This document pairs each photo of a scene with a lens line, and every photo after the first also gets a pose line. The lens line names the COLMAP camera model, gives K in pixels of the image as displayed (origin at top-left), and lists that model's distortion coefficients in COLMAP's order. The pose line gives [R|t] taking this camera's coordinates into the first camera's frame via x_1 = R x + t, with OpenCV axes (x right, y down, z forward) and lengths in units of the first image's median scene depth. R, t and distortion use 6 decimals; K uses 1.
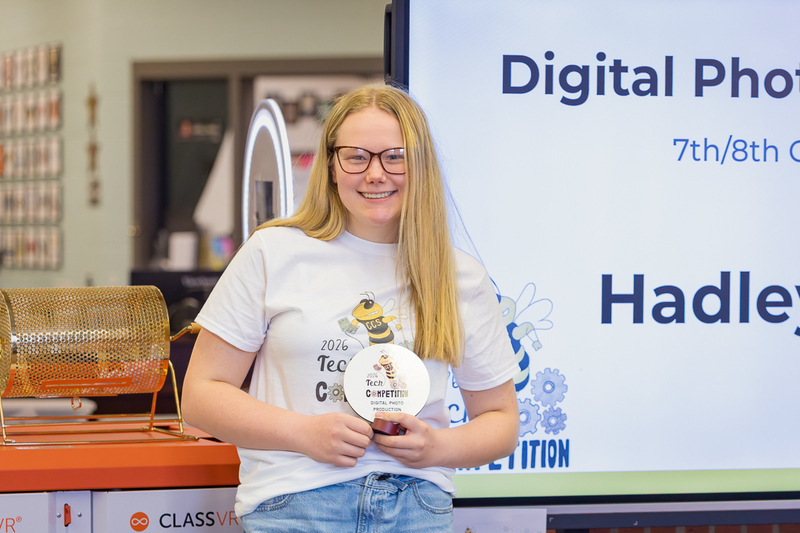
lens RADIAL K [[3617.7, 0, 393.9], [0, 3617.7, 265.9], [0, 0, 1]] dist [-0.123356, 0.000000]
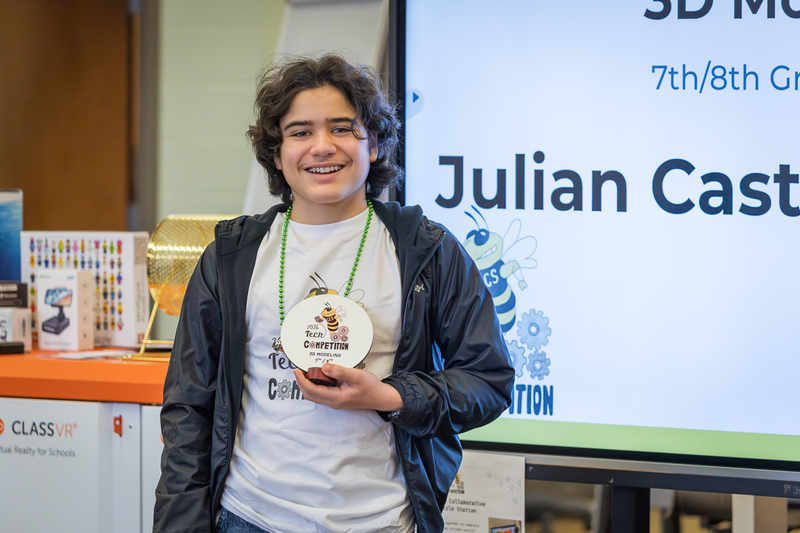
lens RADIAL K [[3772.9, 0, 399.1], [0, 3772.9, 270.9], [0, 0, 1]] dist [0.132955, 0.000000]
pose [[0.620887, 0.031729, -0.783258, 0.806031], [-0.024394, 0.999479, 0.021151, -0.001786], [0.783521, 0.005974, 0.621337, 0.364583]]
